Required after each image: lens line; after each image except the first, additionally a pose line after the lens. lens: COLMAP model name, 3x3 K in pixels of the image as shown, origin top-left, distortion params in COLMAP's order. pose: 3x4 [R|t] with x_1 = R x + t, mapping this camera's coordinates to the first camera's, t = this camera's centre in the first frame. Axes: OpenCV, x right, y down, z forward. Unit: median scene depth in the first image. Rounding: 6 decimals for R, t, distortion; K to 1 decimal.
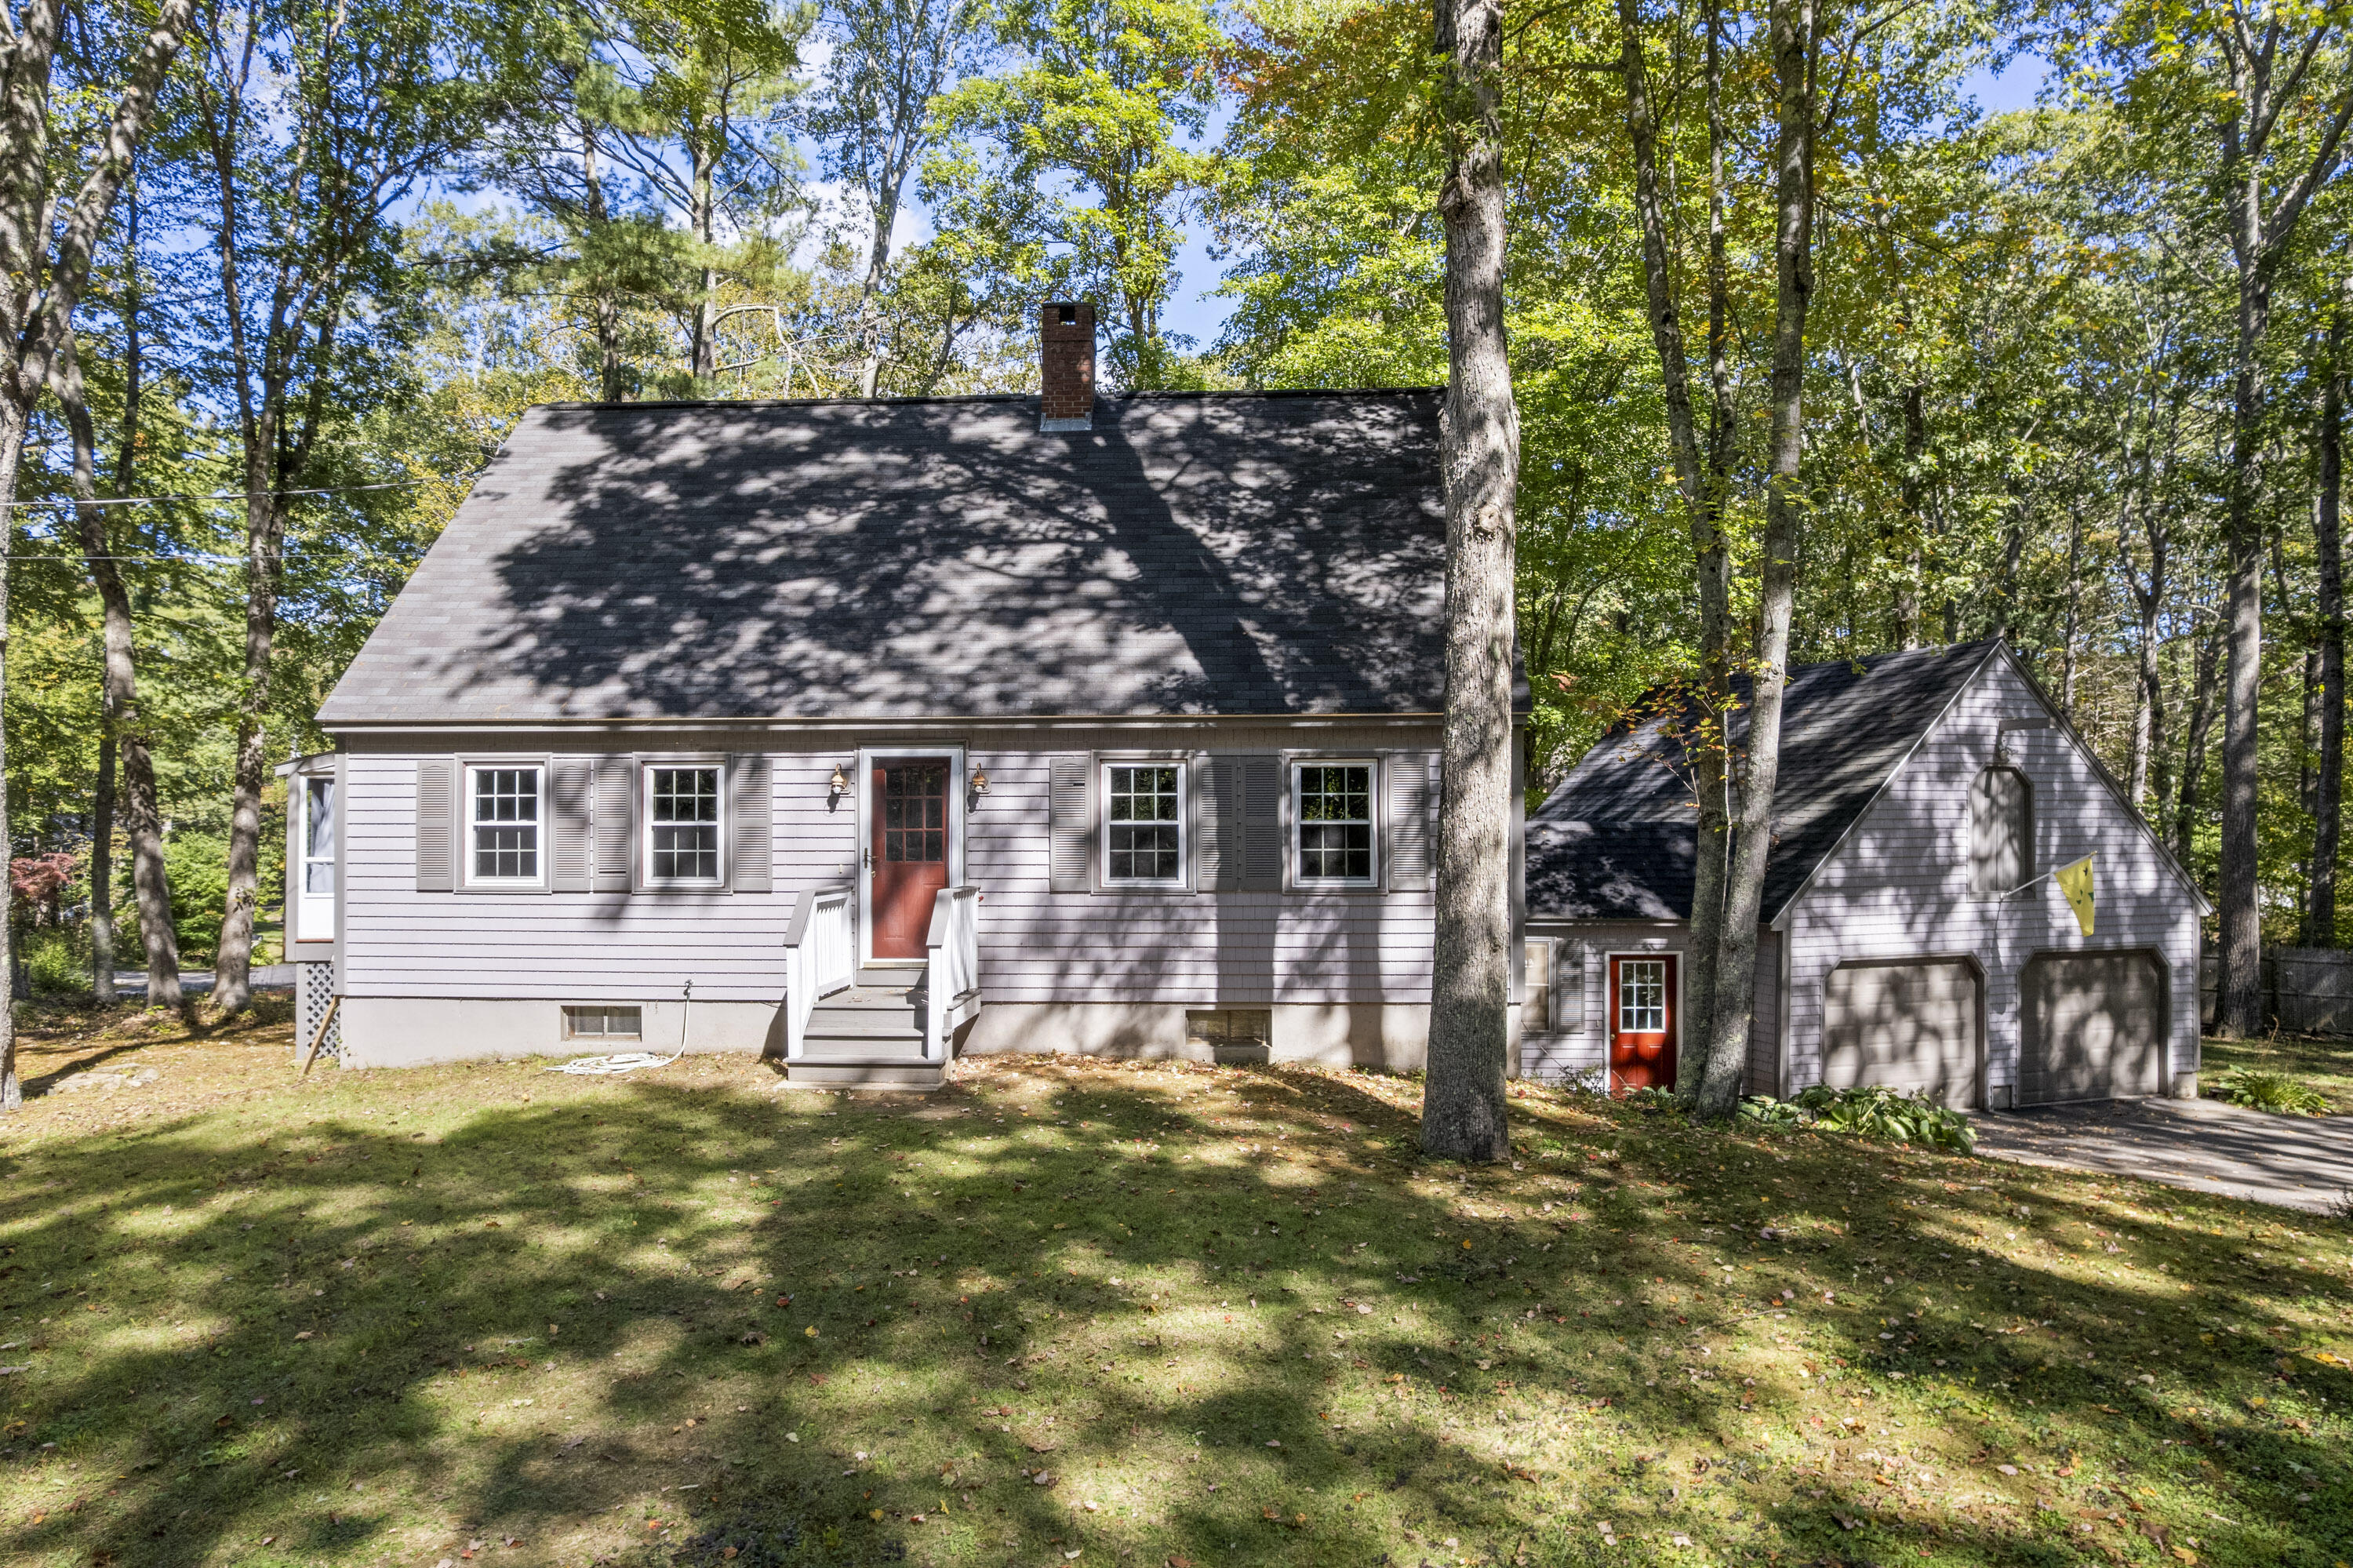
lens RADIAL K [[1503.4, 0, 1176.5], [0, 1503.4, 784.0], [0, 0, 1]] dist [-0.004811, -0.000332]
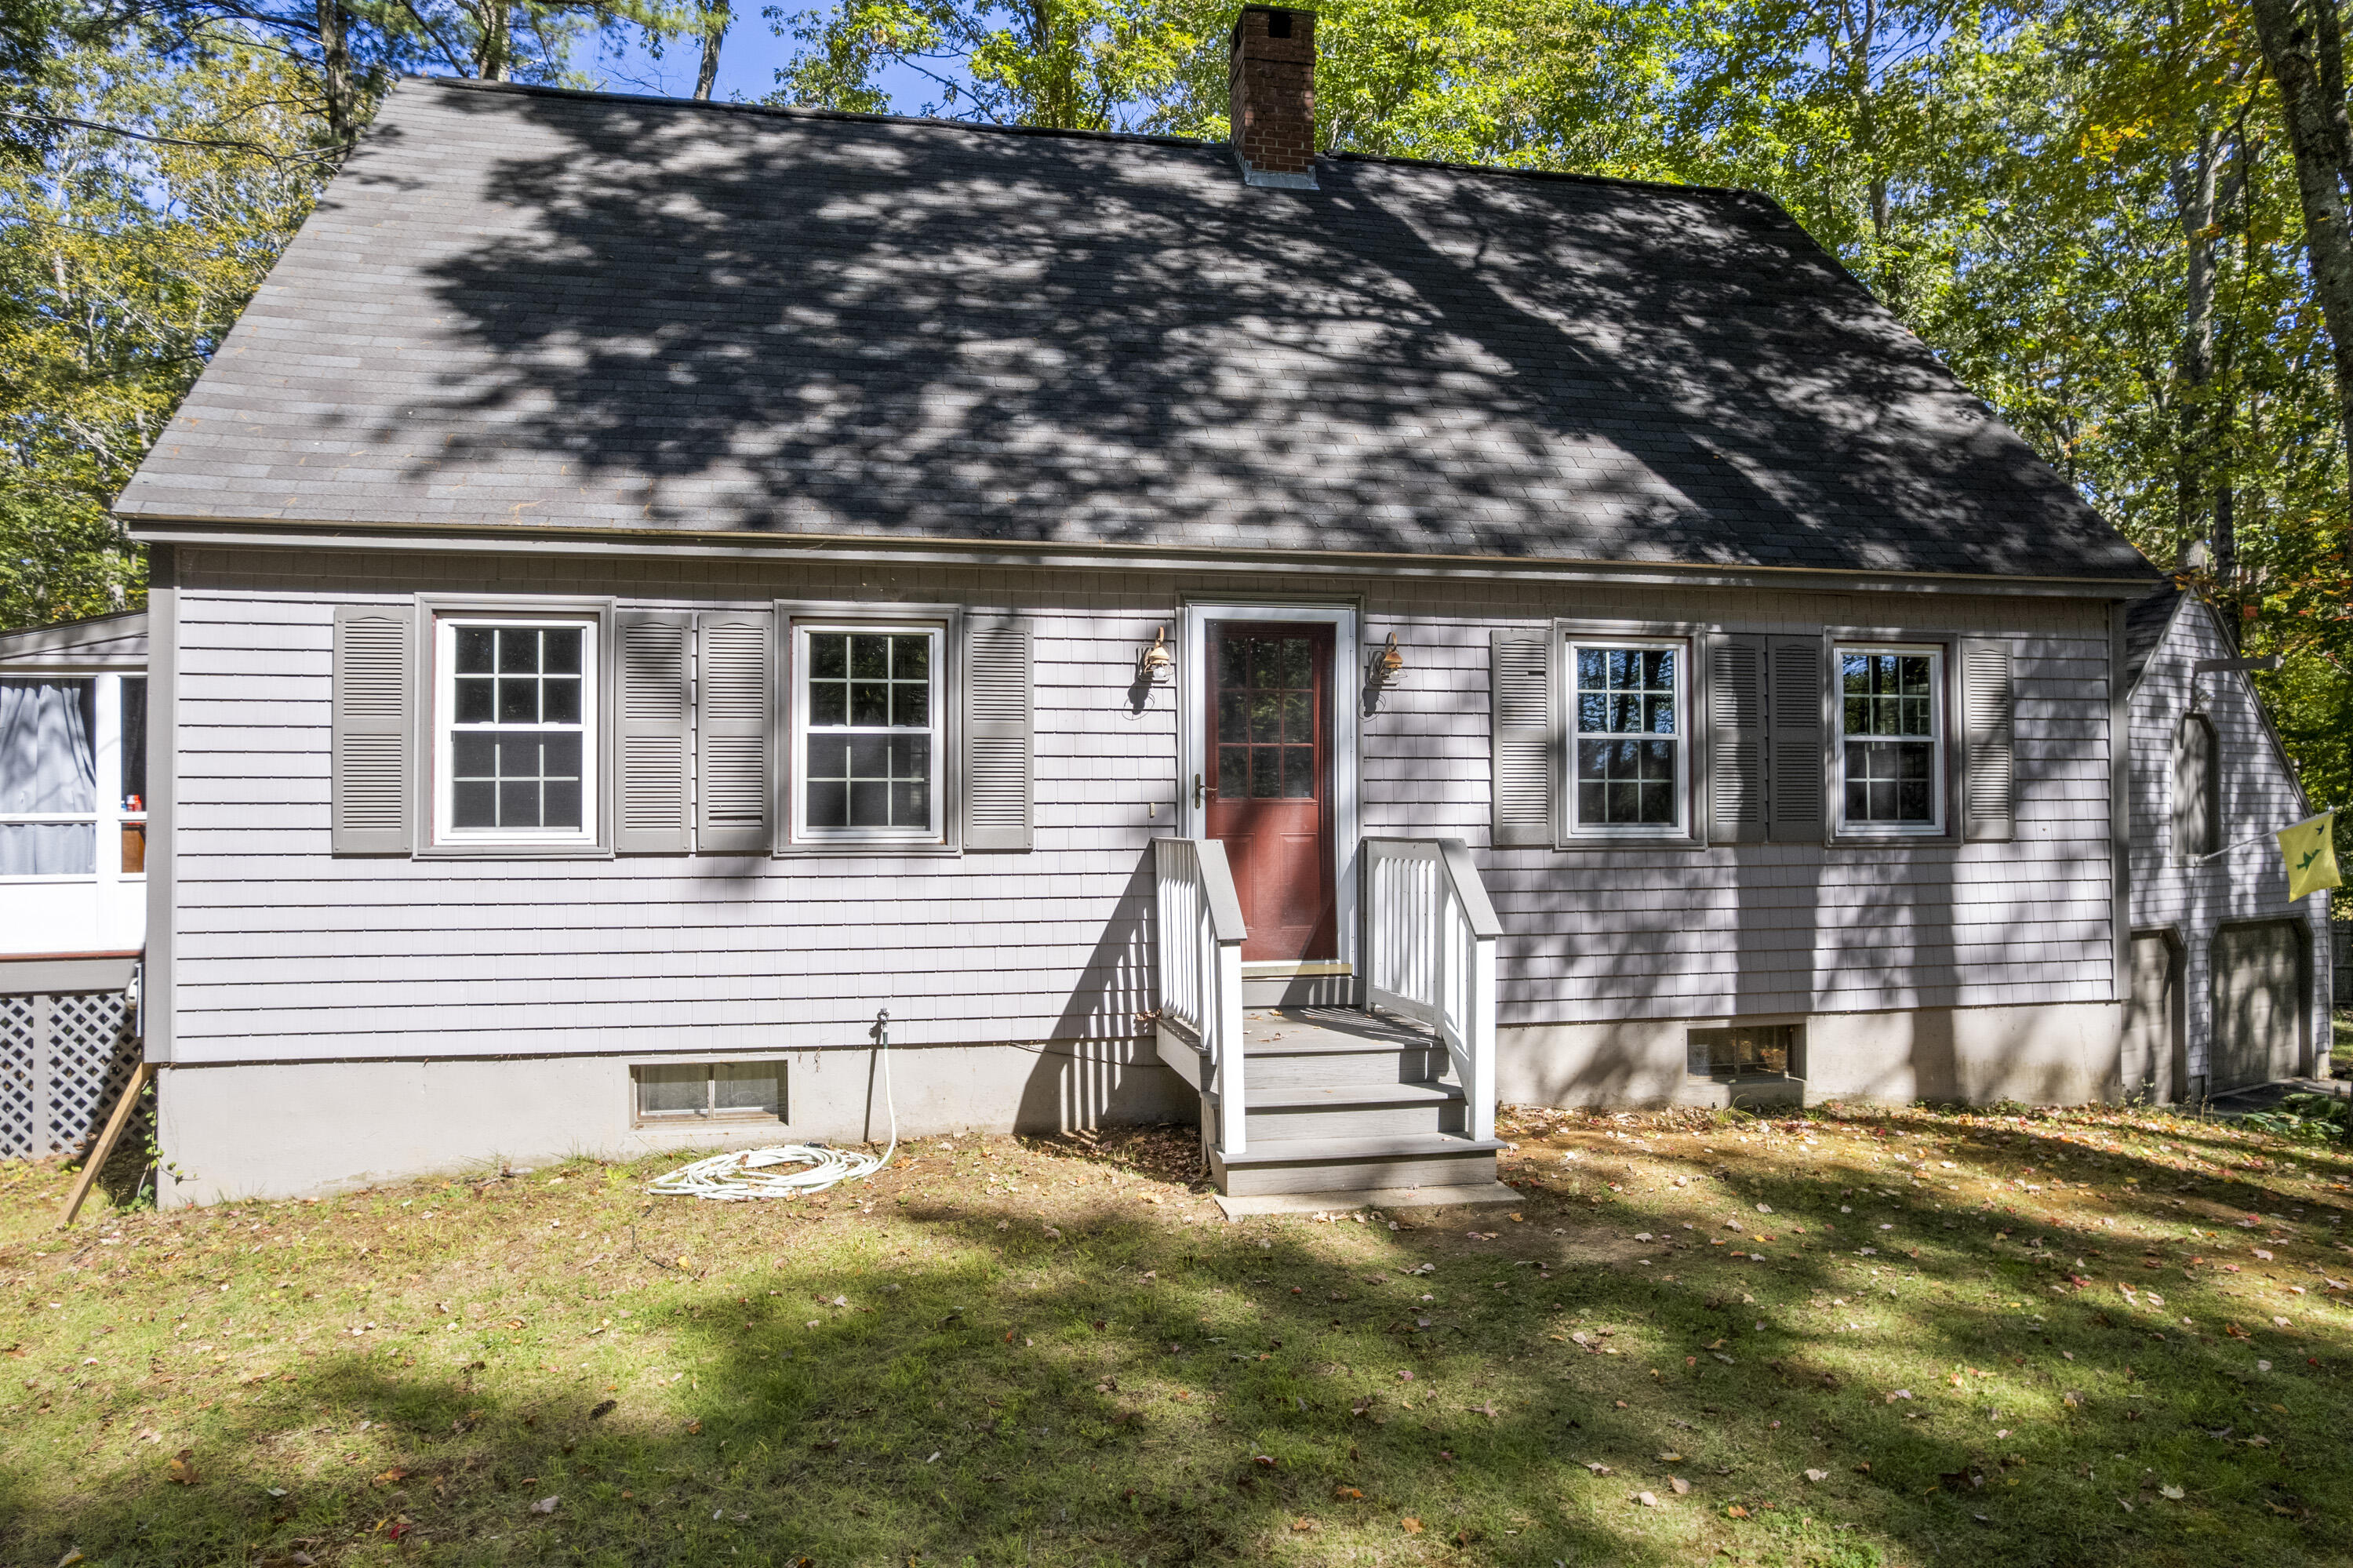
lens RADIAL K [[1442.7, 0, 1177.0], [0, 1442.7, 813.8], [0, 0, 1]] dist [-0.018874, -0.000283]
pose [[0.971423, -0.002568, 0.237340, -0.340389], [-0.002840, 0.999744, 0.022438, 0.044656], [-0.237337, -0.022471, 0.971167, 0.449346]]
